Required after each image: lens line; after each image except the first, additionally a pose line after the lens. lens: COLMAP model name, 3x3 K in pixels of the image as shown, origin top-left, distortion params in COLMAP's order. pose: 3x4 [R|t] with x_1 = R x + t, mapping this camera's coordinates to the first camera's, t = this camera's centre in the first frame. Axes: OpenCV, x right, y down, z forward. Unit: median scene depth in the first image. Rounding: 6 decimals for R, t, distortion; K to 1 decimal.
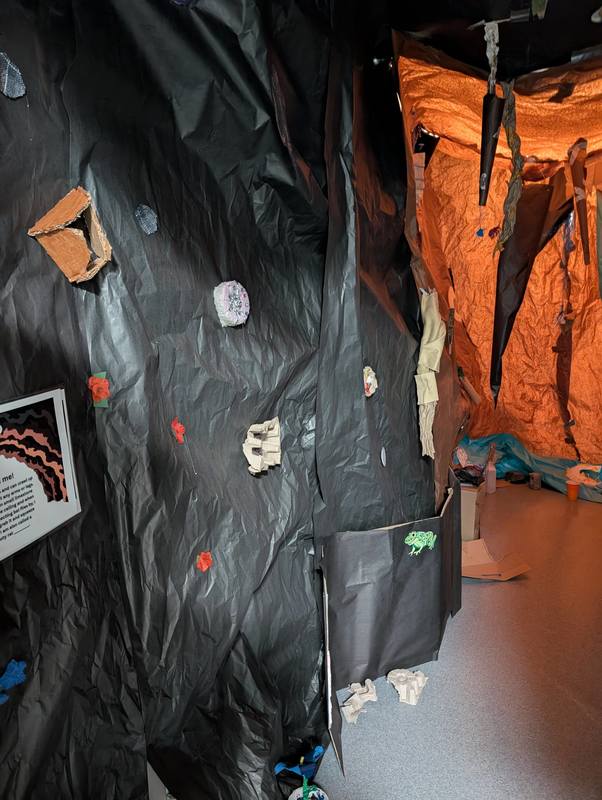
lens RADIAL K [[558.0, 0, 301.0], [0, 558.0, 400.0], [0, 0, 1]] dist [-0.000082, -0.000096]
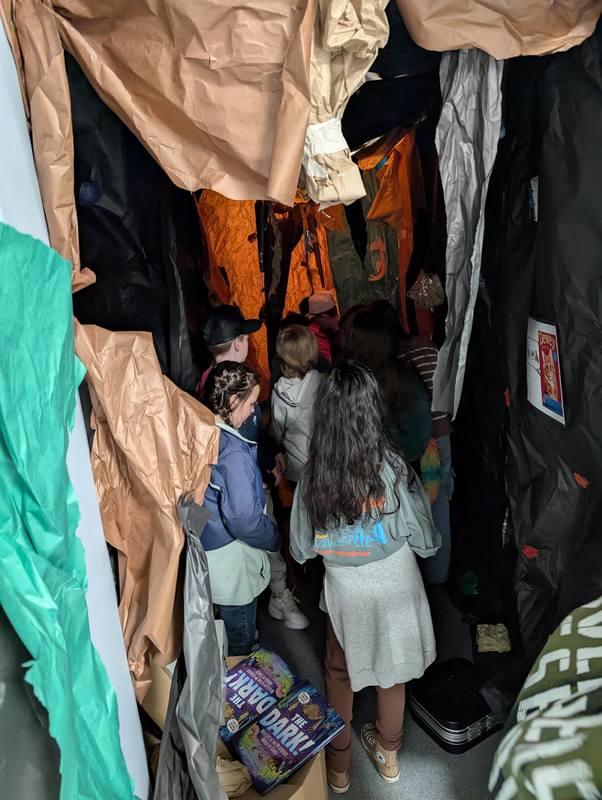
lens RADIAL K [[558.0, 0, 301.0], [0, 558.0, 400.0], [0, 0, 1]] dist [-0.000082, -0.000096]
pose [[0.908199, -0.141759, 0.393801, -0.242692], [0.107014, 0.988270, 0.108954, -0.170385], [-0.404627, -0.056809, 0.912716, -0.509017]]
